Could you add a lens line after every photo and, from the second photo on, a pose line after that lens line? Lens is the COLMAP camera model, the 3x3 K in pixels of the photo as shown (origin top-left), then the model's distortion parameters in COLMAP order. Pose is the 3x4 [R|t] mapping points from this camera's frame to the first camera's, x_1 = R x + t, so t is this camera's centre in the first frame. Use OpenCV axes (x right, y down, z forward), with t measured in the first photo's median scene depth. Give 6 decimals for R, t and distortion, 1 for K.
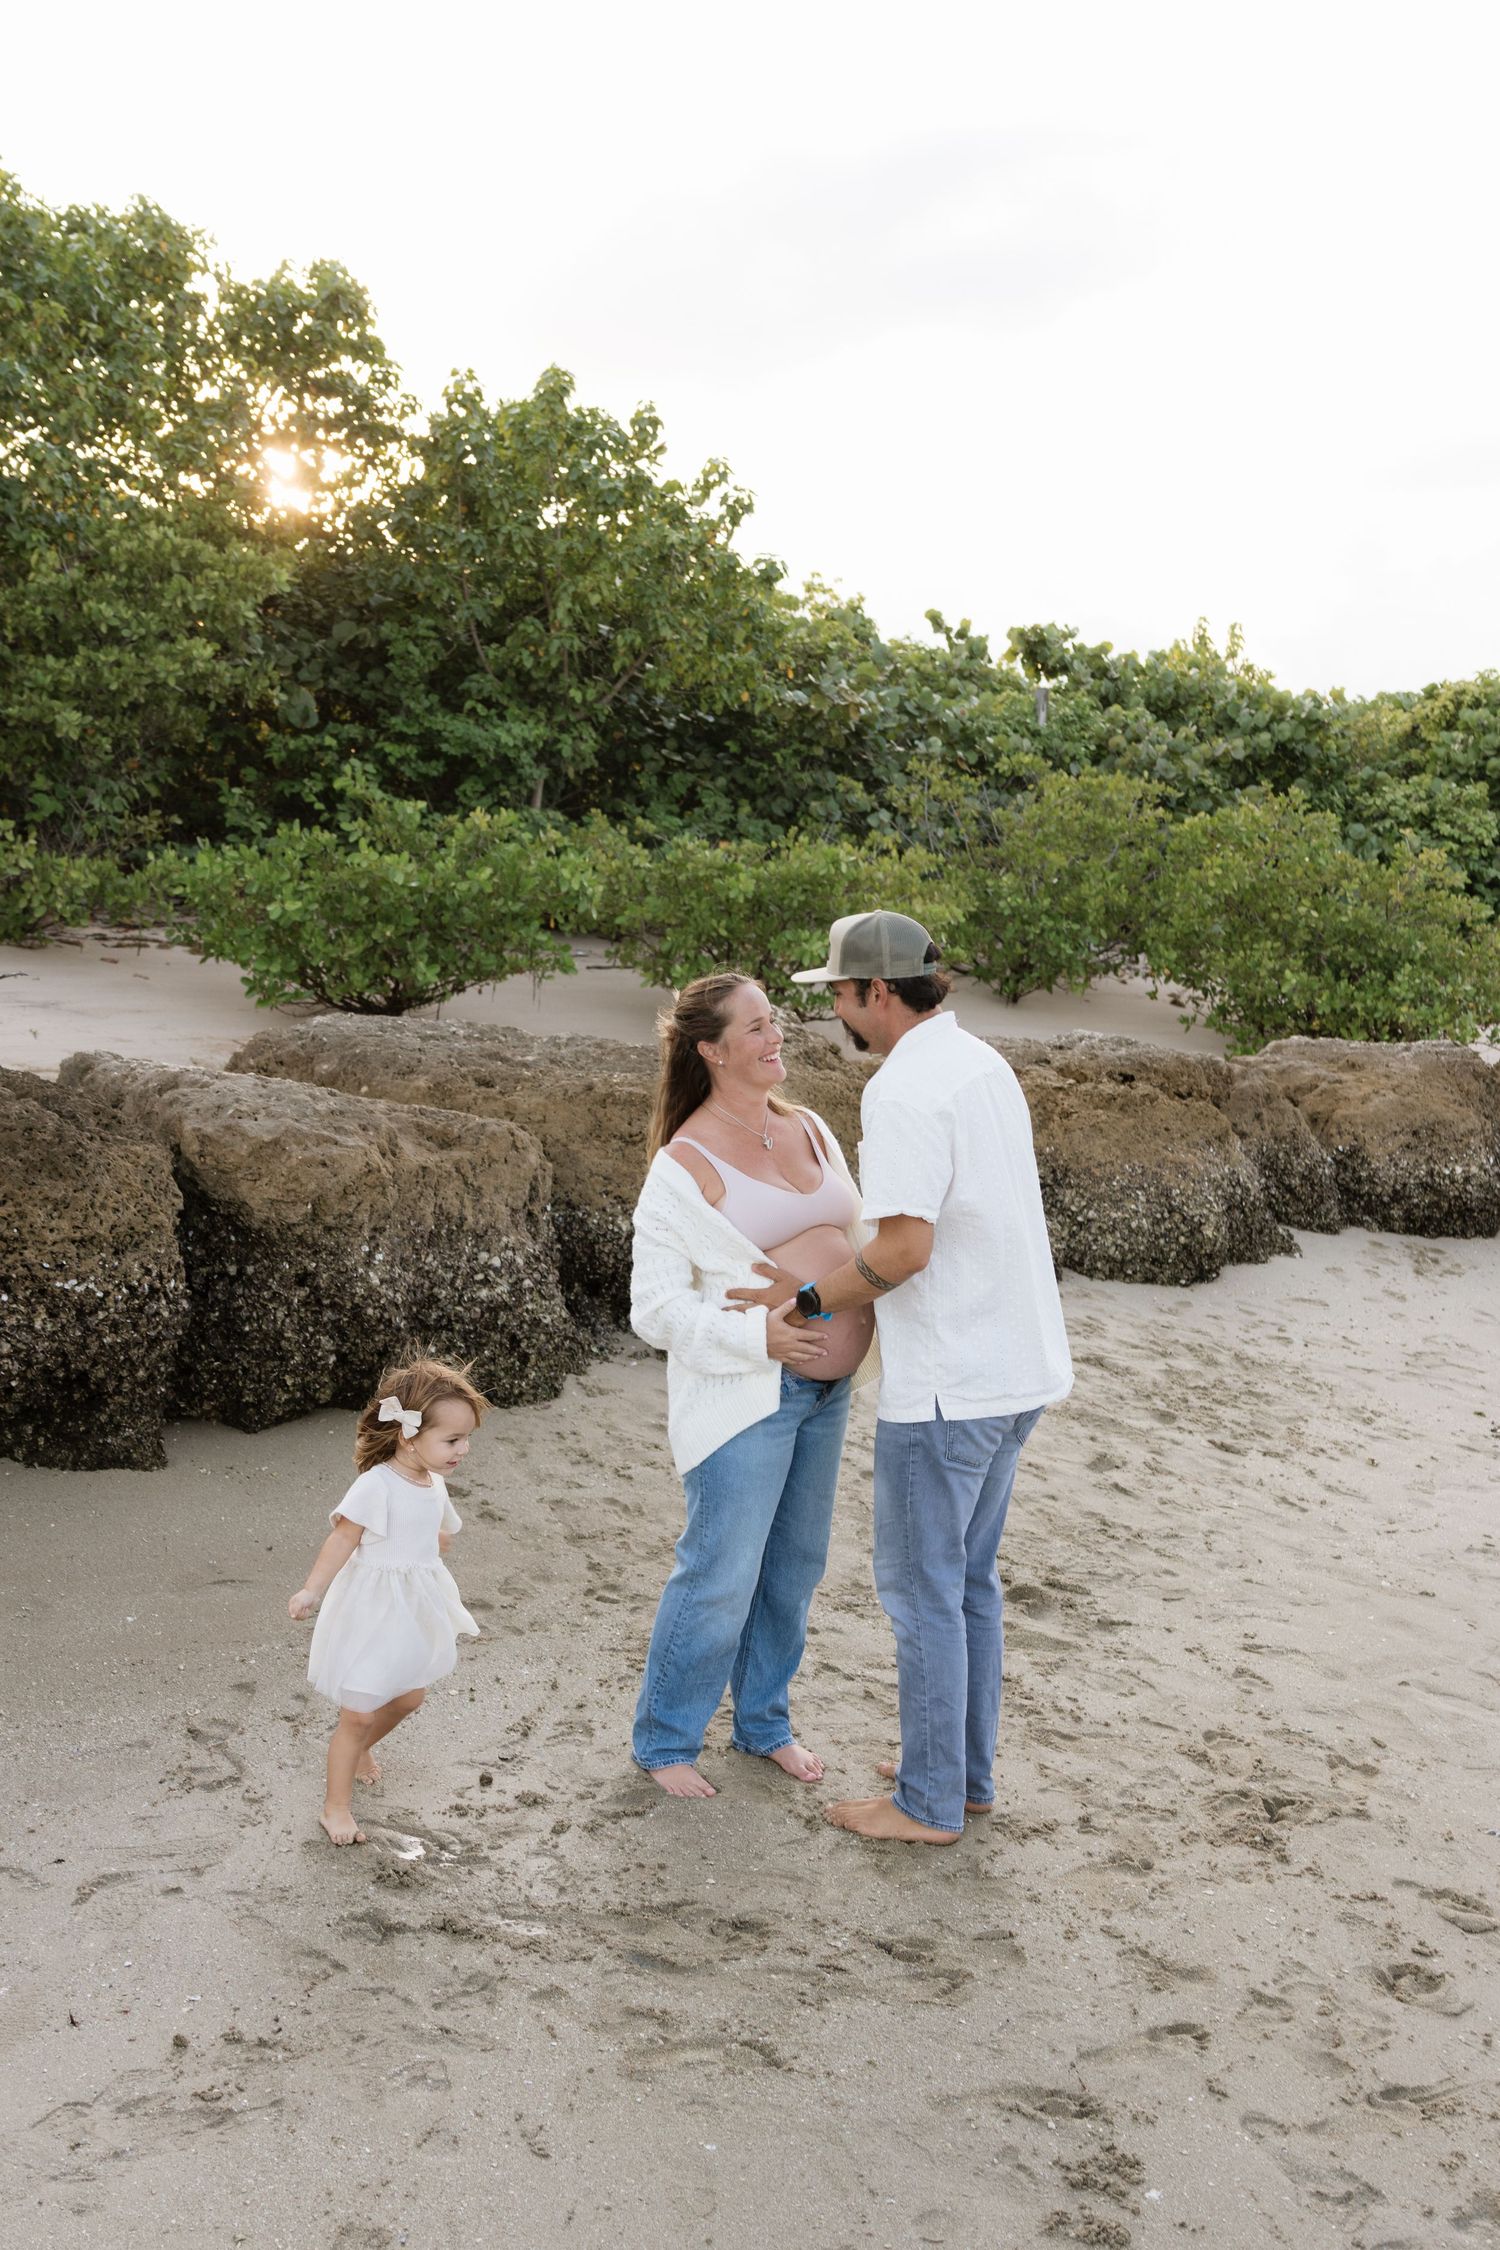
lens RADIAL K [[2562.0, 0, 750.0], [0, 2562.0, 1125.0], [0, 0, 1]] dist [0.002805, 0.174464]
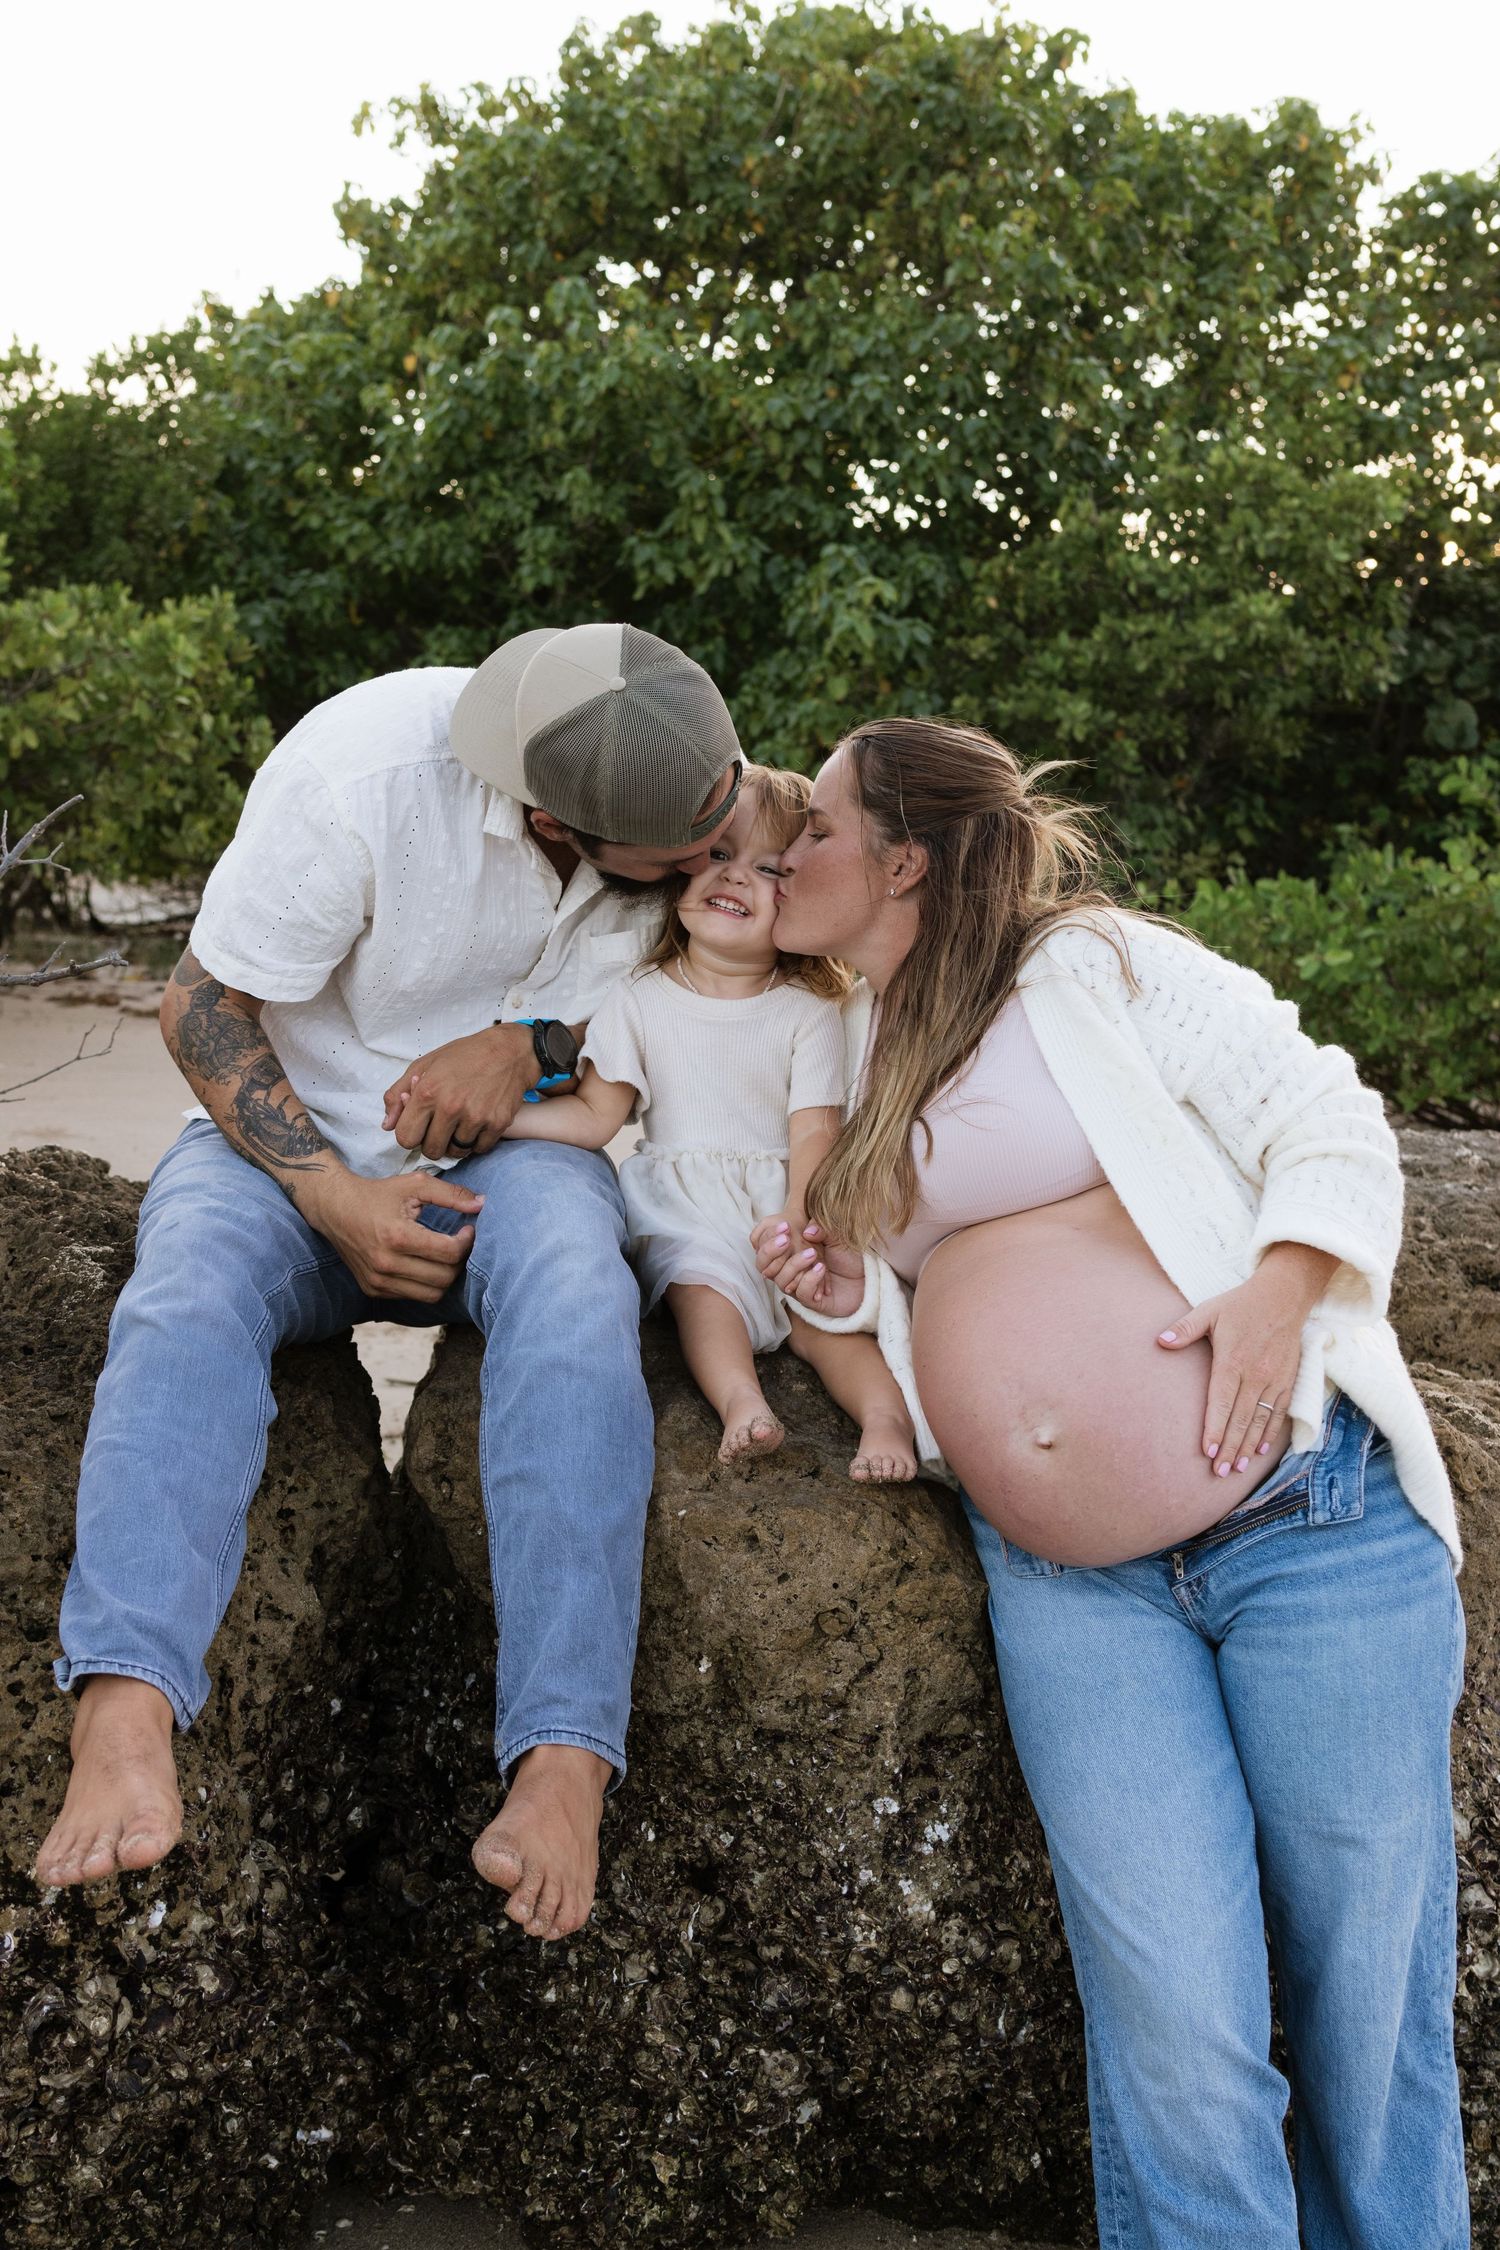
lens RADIAL K [[2588.2, 0, 721.7], [0, 2588.2, 1170.6], [0, 0, 1]] dist [-0.003900, 0.032152]
pose [[0.881862, 0.031814, -0.470433, -0.008407], [-0.047293, 0.998658, -0.021117, -0.010575], [0.469130, 0.040870, 0.882183, 0.316594]]
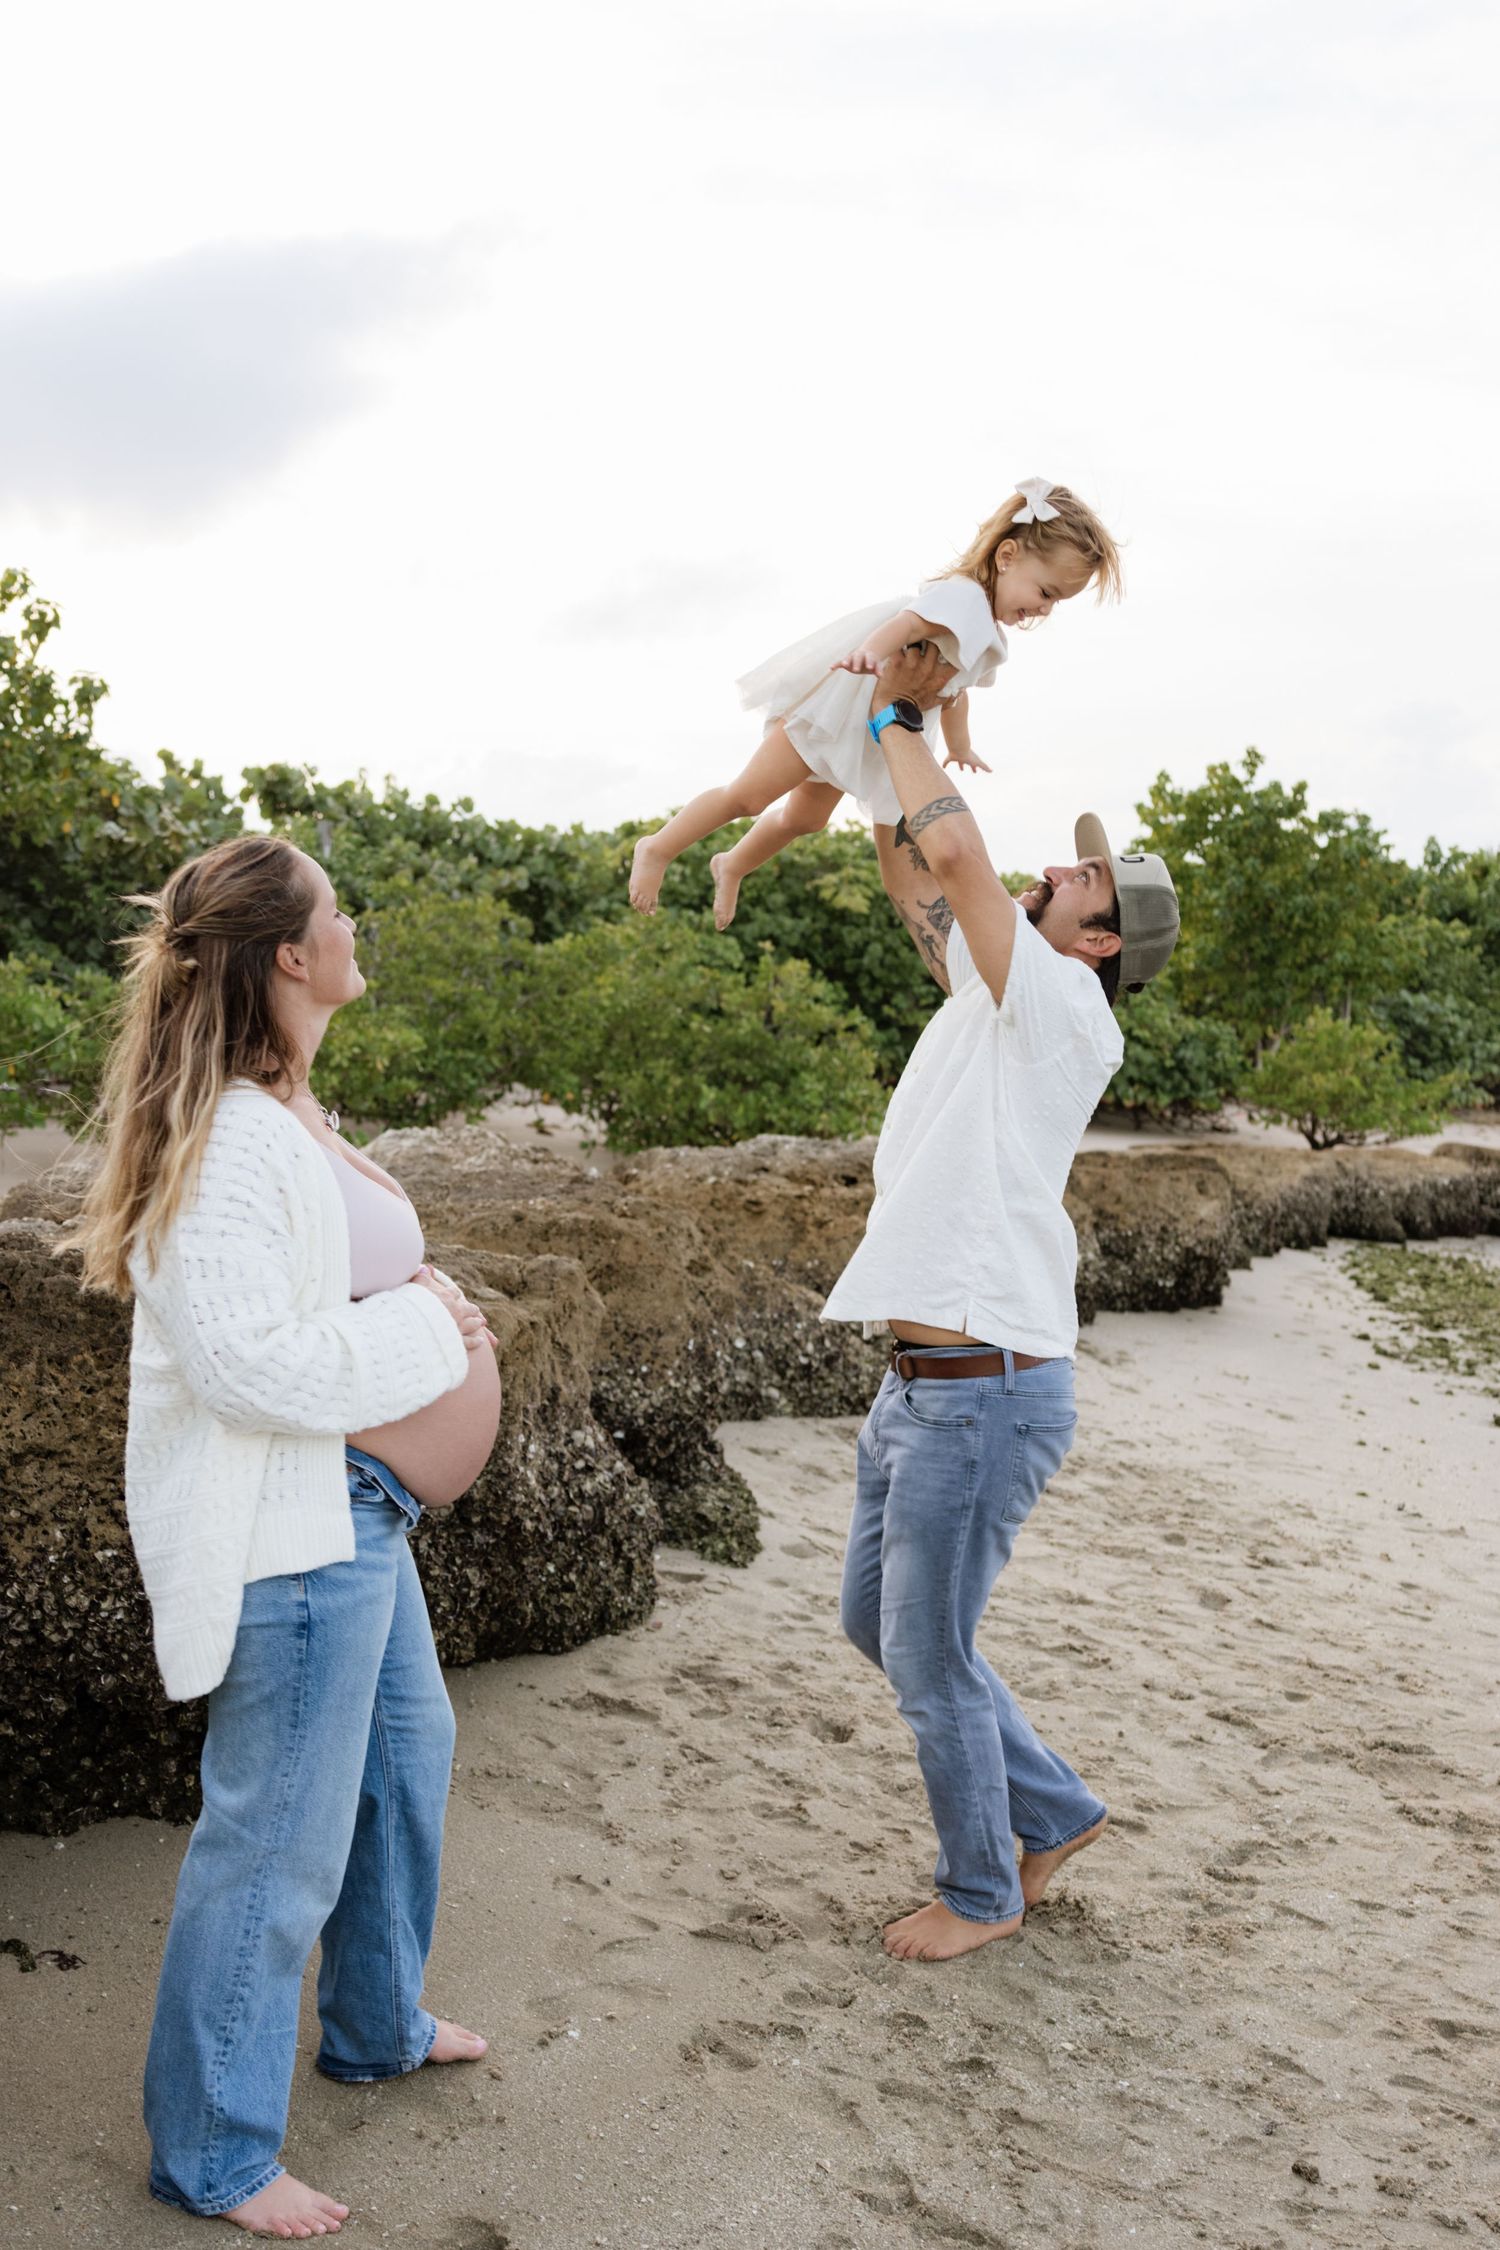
lens RADIAL K [[2473.8, 0, 750.0], [0, 2473.8, 1125.0], [0, 0, 1]] dist [0.002504, 0.002072]
pose [[0.921054, -0.068229, 0.383410, -0.159153], [0.092704, 0.994644, -0.045701, -0.000878], [-0.378239, 0.077636, 0.922447, 0.146500]]
